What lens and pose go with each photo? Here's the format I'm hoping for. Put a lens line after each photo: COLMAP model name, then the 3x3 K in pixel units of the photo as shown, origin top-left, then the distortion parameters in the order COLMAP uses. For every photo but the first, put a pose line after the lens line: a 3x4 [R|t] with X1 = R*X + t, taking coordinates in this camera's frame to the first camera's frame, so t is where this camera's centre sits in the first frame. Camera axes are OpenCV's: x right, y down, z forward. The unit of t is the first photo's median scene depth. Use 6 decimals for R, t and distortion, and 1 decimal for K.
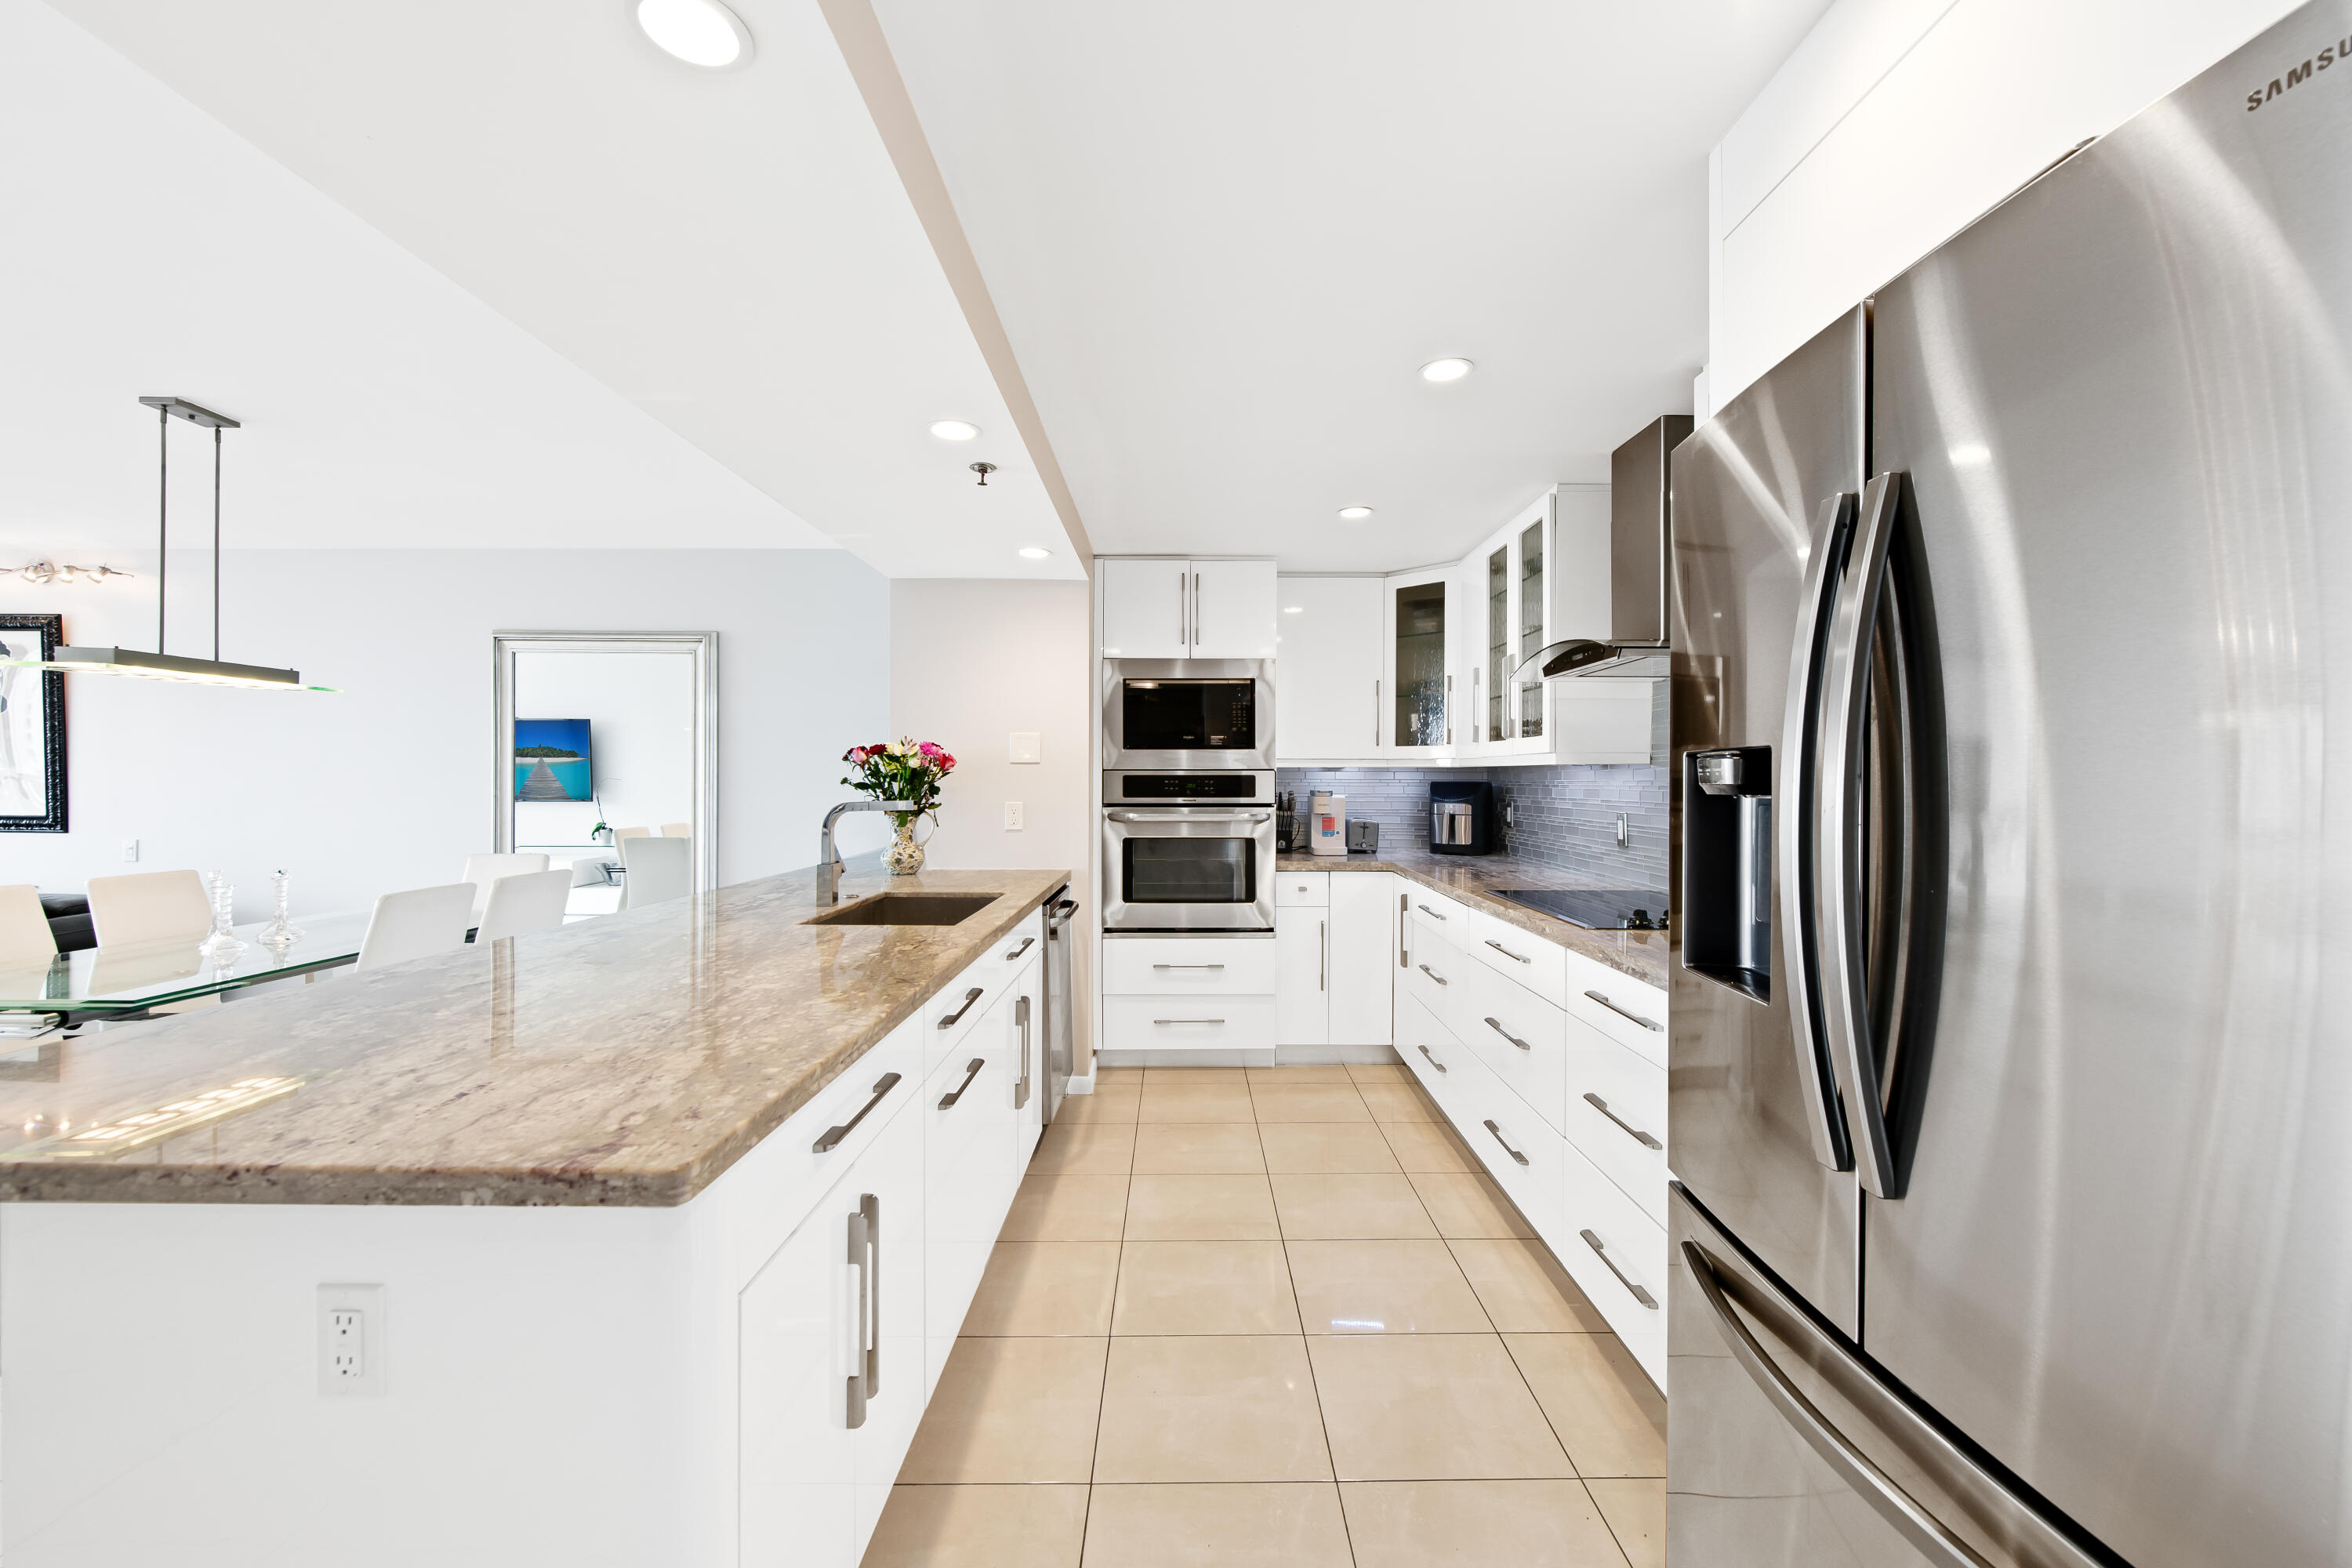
lens RADIAL K [[928.8, 0, 1193.1], [0, 928.8, 781.4], [0, 0, 1]] dist [-0.001413, -0.002493]
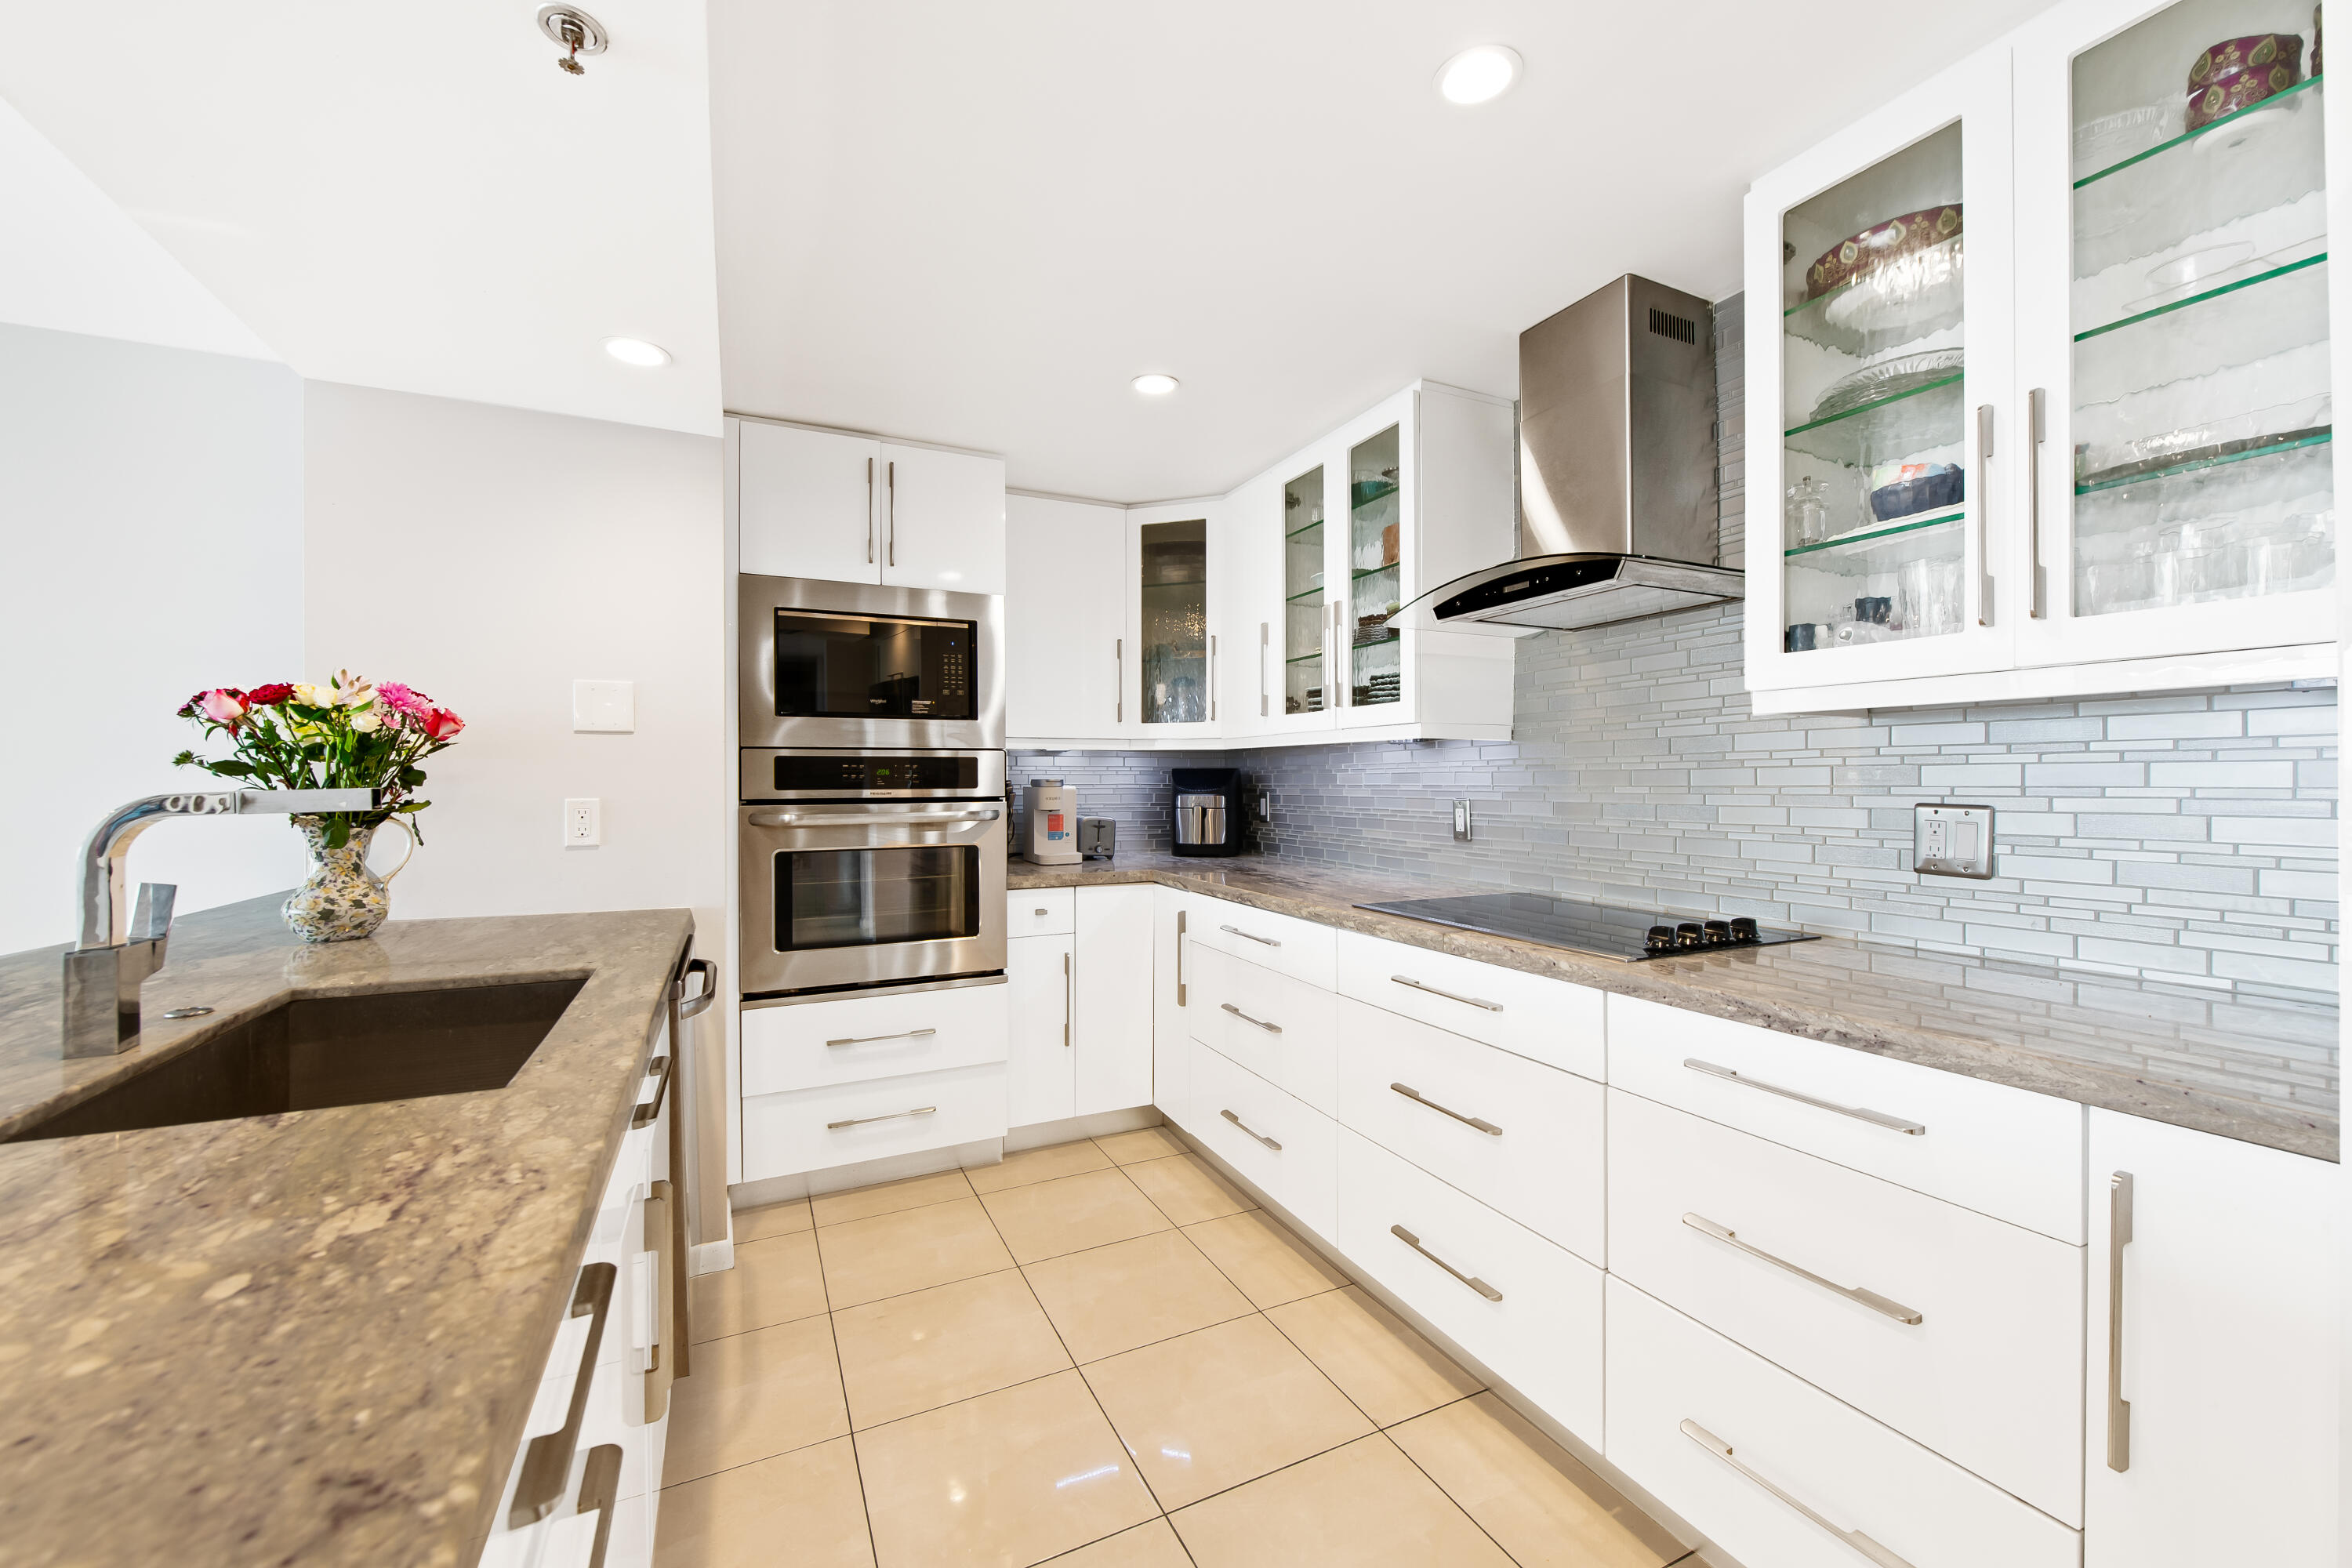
lens RADIAL K [[928.8, 0, 1193.1], [0, 928.8, 781.4], [0, 0, 1]] dist [-0.001413, -0.002493]
pose [[0.902120, -0.005636, 0.431447, -0.093220], [0.006059, 0.999982, 0.000395, 0.012992], [-0.431442, 0.002257, 0.902138, 0.292247]]
